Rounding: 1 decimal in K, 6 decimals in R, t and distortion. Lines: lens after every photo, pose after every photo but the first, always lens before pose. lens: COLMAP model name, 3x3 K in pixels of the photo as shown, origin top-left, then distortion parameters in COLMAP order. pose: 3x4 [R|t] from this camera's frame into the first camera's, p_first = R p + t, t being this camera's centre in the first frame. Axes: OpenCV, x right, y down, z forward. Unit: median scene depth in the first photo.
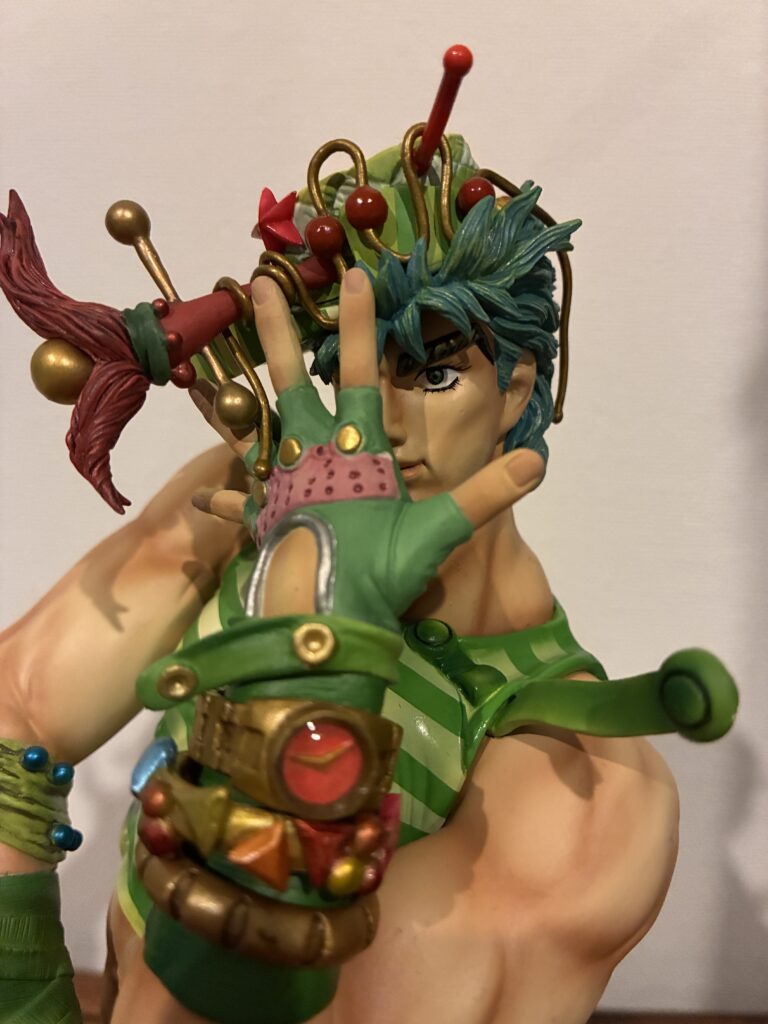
lens RADIAL K [[833.4, 0, 384.0], [0, 833.4, 512.0], [0, 0, 1]] dist [-0.016167, -0.007749]
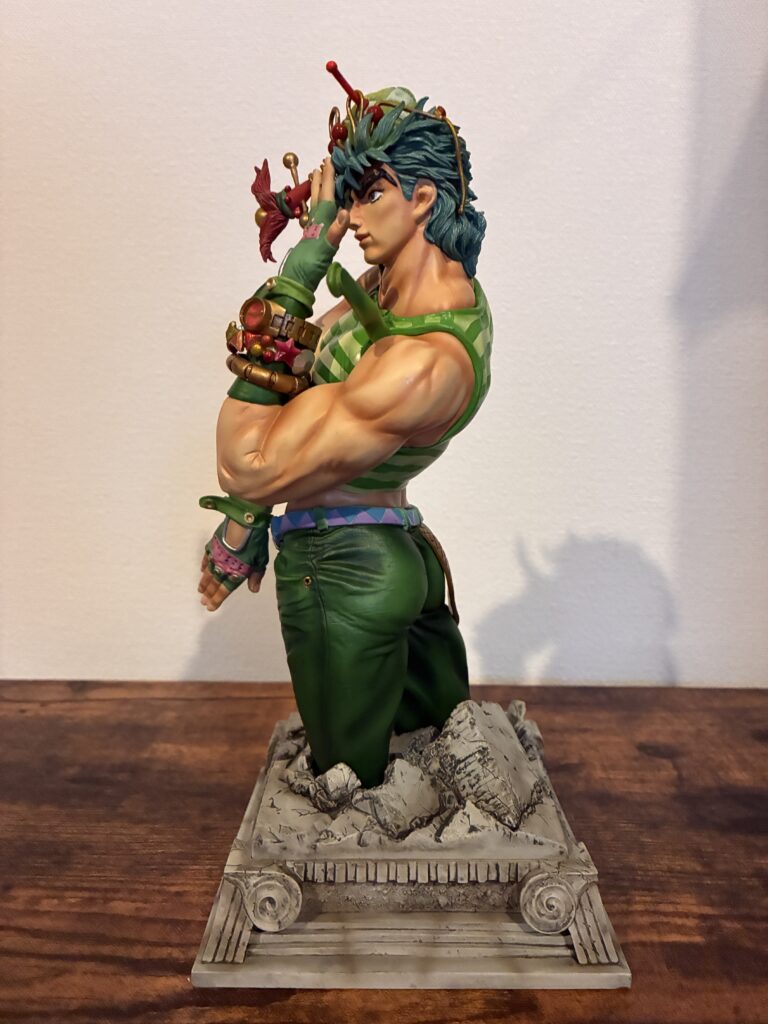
lens RADIAL K [[795.2, 0, 384.0], [0, 795.2, 512.0], [0, 0, 1]] dist [0.044367, -0.071364]
pose [[0.668809, 0.078808, -0.739245, 1.940851], [-0.084852, 0.995960, 0.029409, 0.701311], [0.738576, 0.043057, 0.672794, -0.499164]]
